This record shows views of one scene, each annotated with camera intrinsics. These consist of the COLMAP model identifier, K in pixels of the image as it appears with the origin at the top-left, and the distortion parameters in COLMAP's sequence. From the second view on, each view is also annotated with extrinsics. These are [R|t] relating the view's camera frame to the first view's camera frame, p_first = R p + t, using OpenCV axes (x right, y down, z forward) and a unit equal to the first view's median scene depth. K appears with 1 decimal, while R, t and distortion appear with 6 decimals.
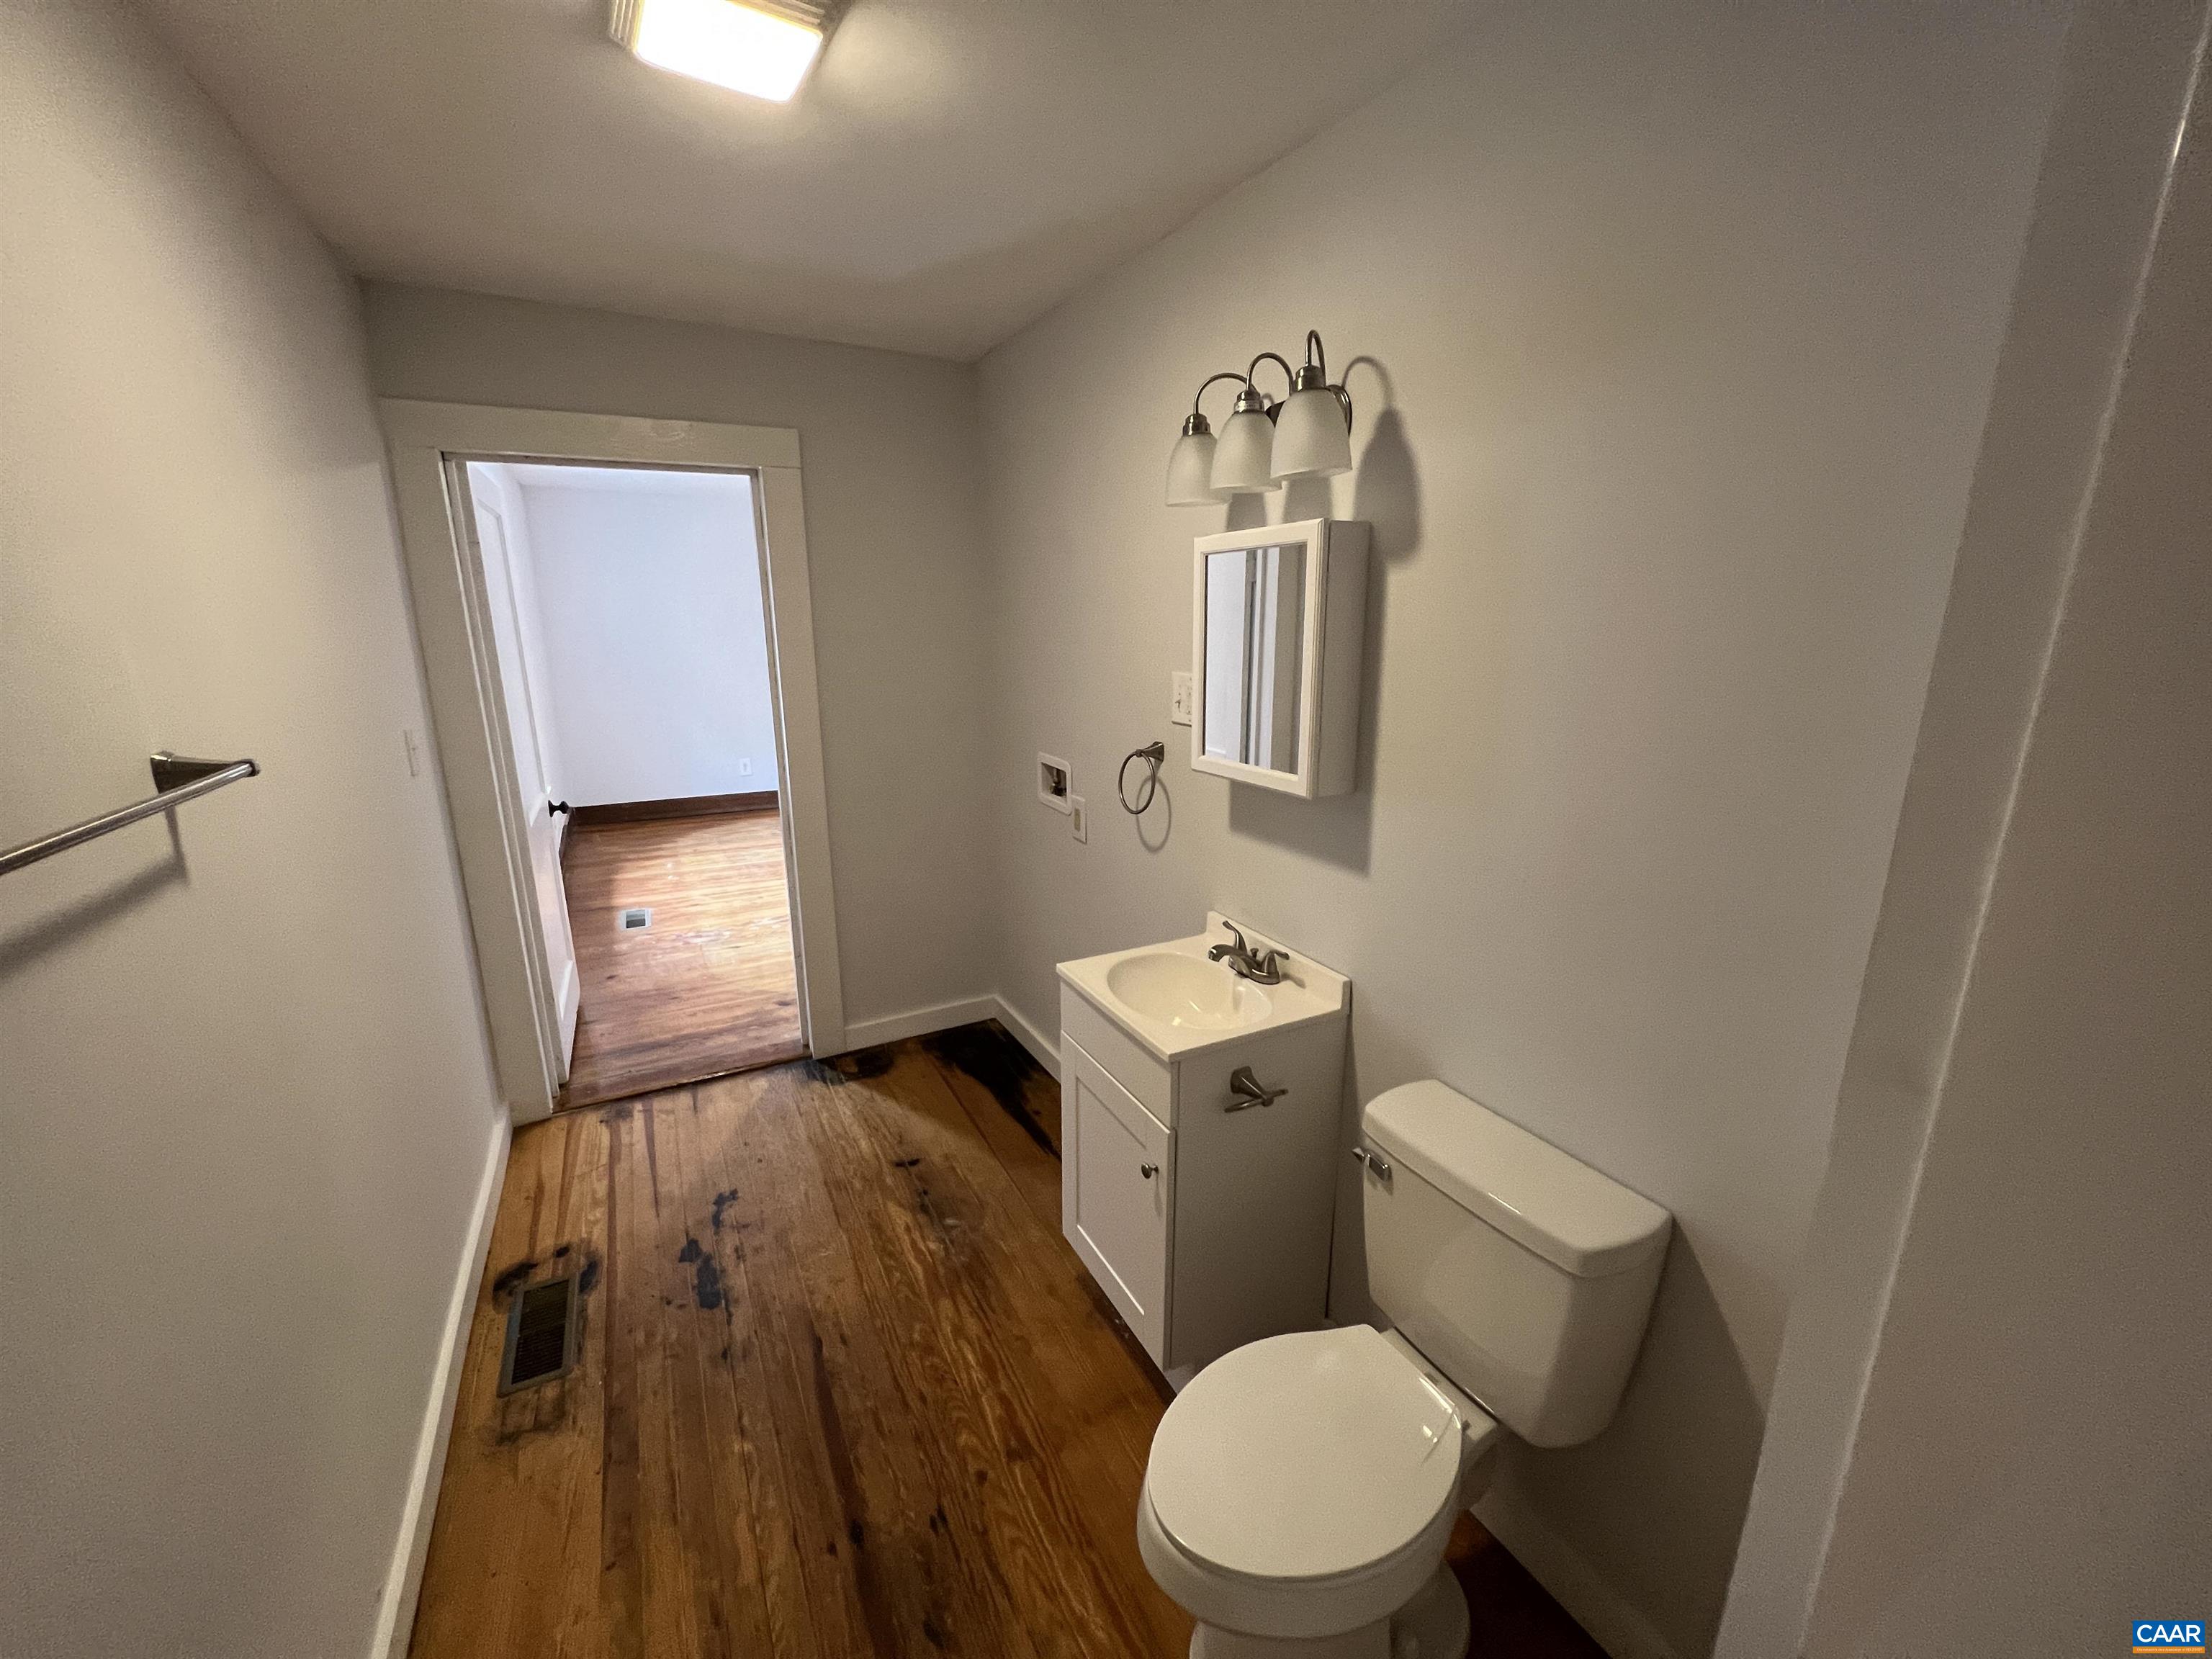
lens RADIAL K [[892.5, 0, 1106.0], [0, 892.5, 829.5], [0, 0, 1]] dist [-0.000676, 0.000098]
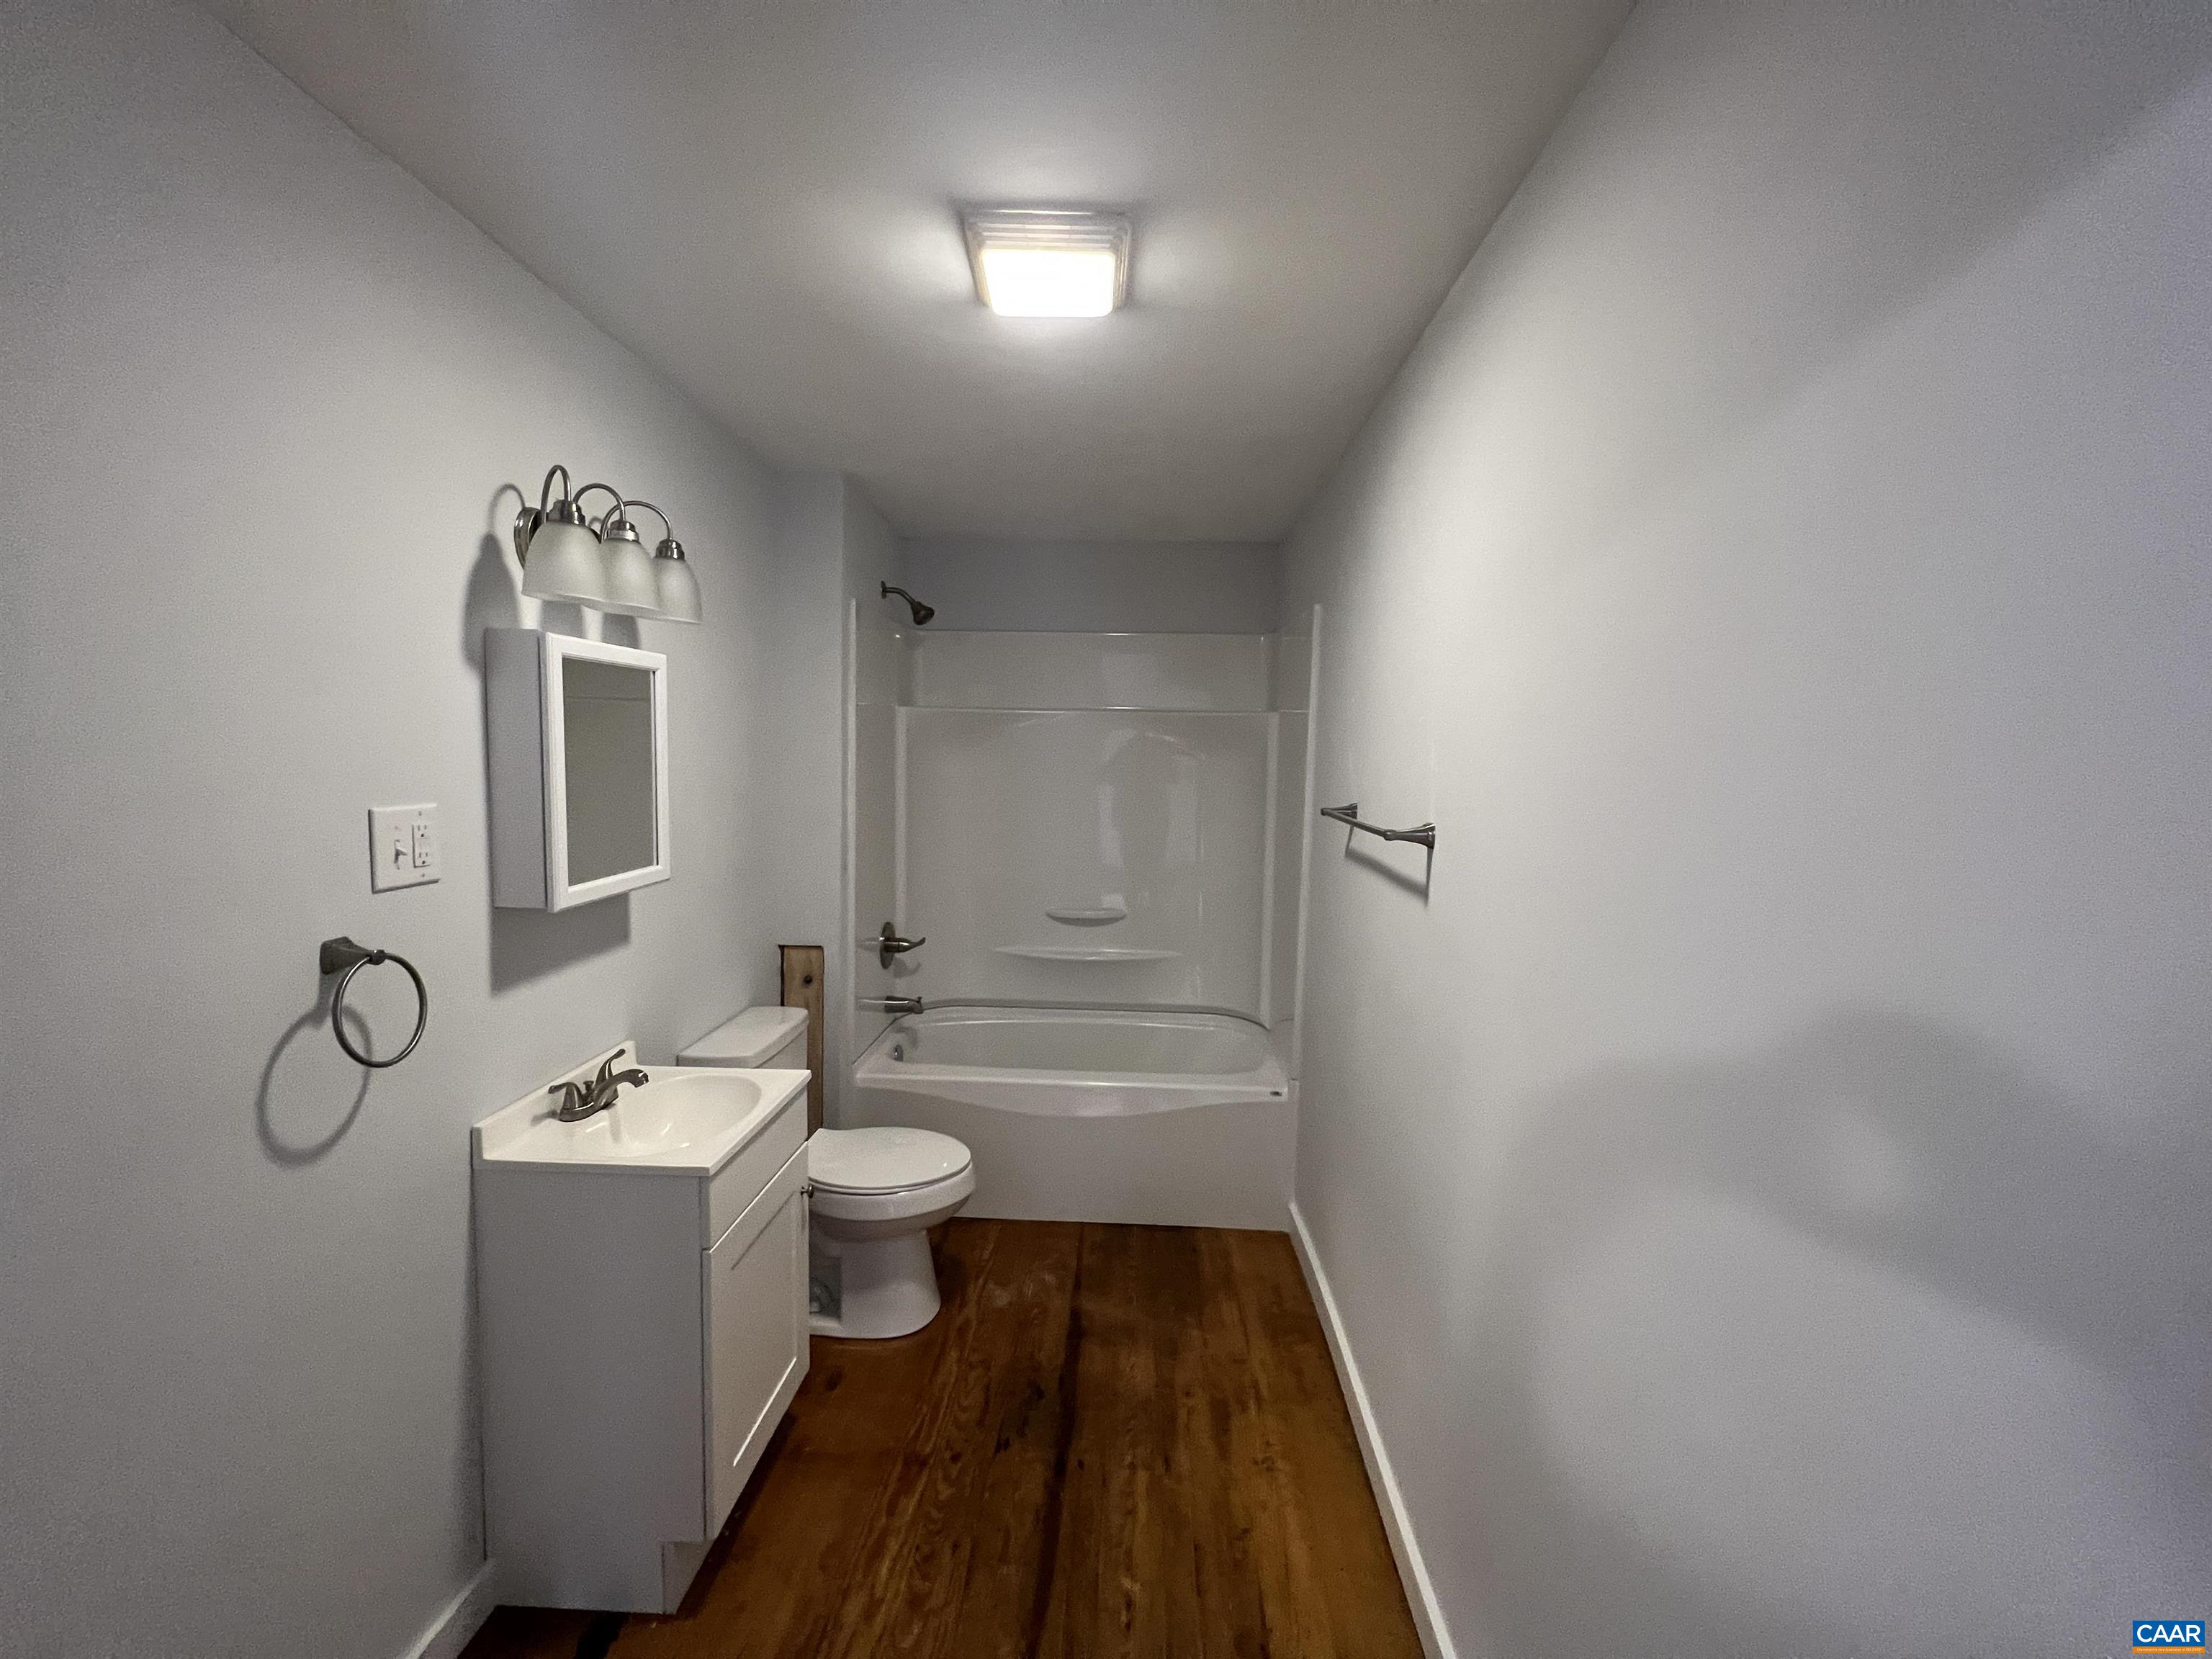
lens RADIAL K [[892.5, 0, 1106.0], [0, 892.5, 829.5], [0, 0, 1]] dist [-0.000676, 0.000098]
pose [[-0.863056, -0.049721, 0.502654, -0.800922], [0.108251, 0.953814, 0.280216, -0.337587], [-0.493371, 0.296256, -0.817813, 1.513281]]
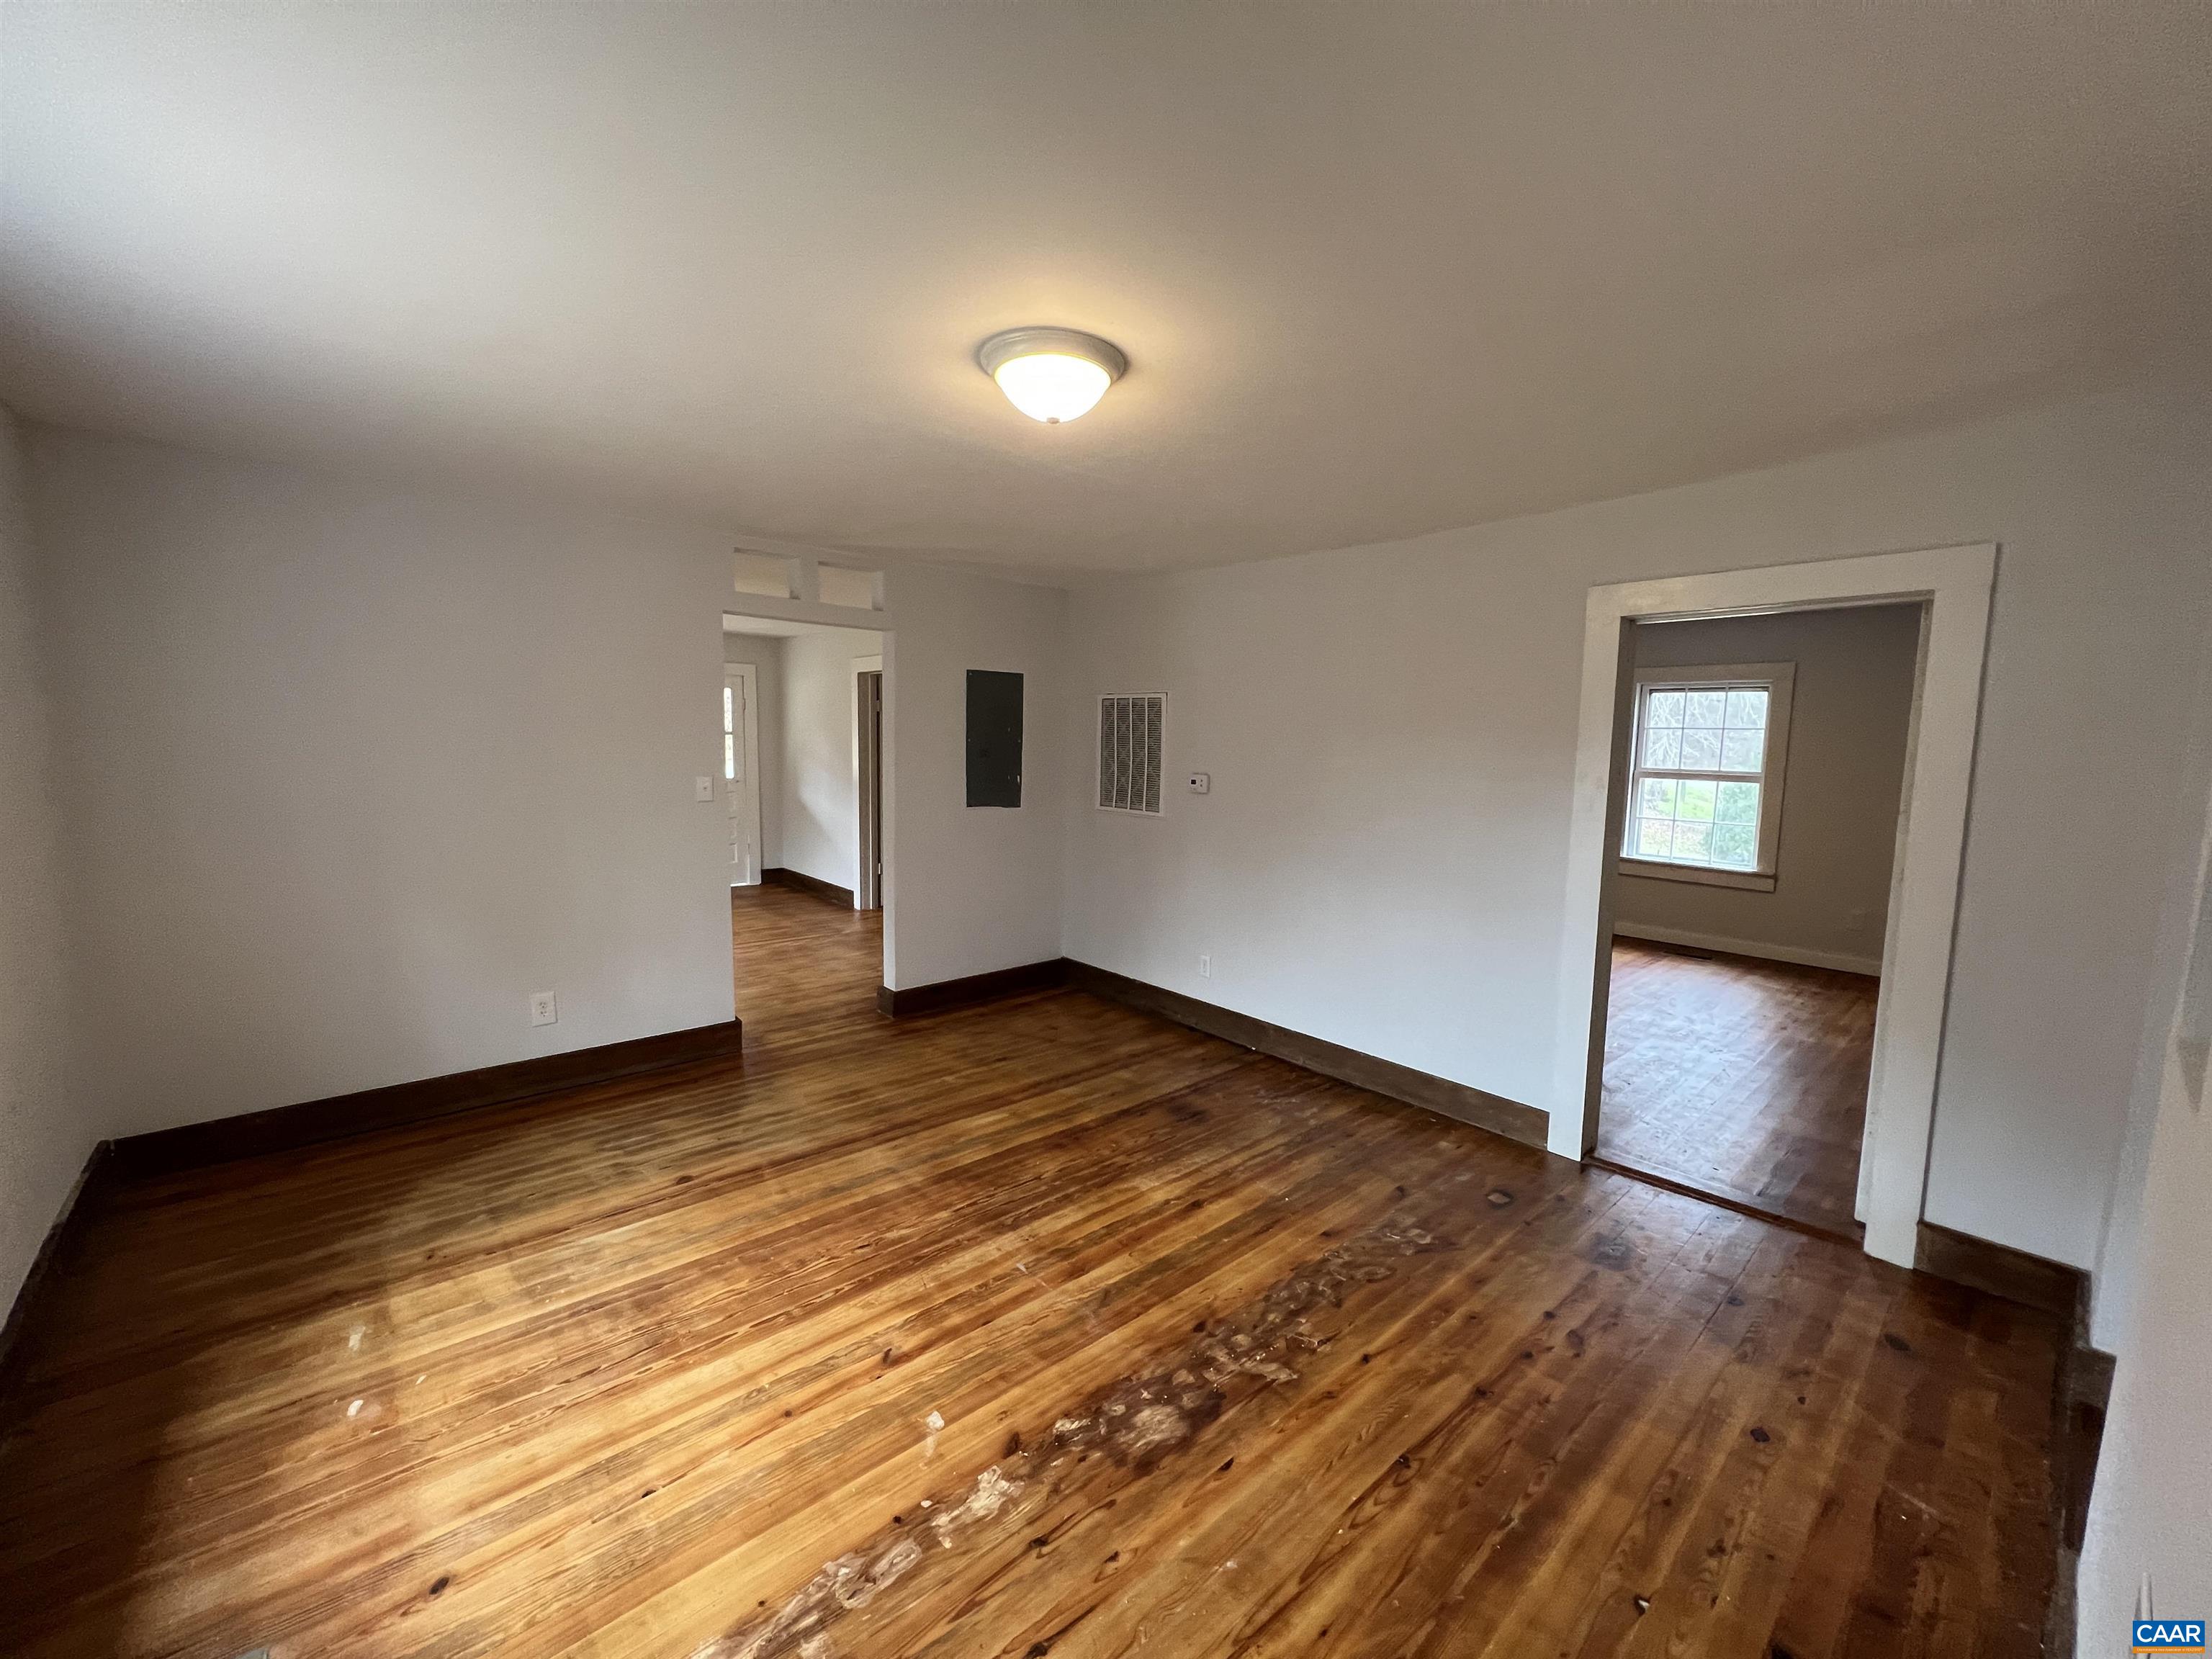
lens RADIAL K [[892.5, 0, 1106.0], [0, 892.5, 829.5], [0, 0, 1]] dist [-0.000676, 0.000098]
pose [[0.972079, -0.007179, 0.234545, -0.282269], [0.037694, 0.991329, -0.125882, -0.130754], [-0.231608, 0.131208, 0.963920, 0.561981]]
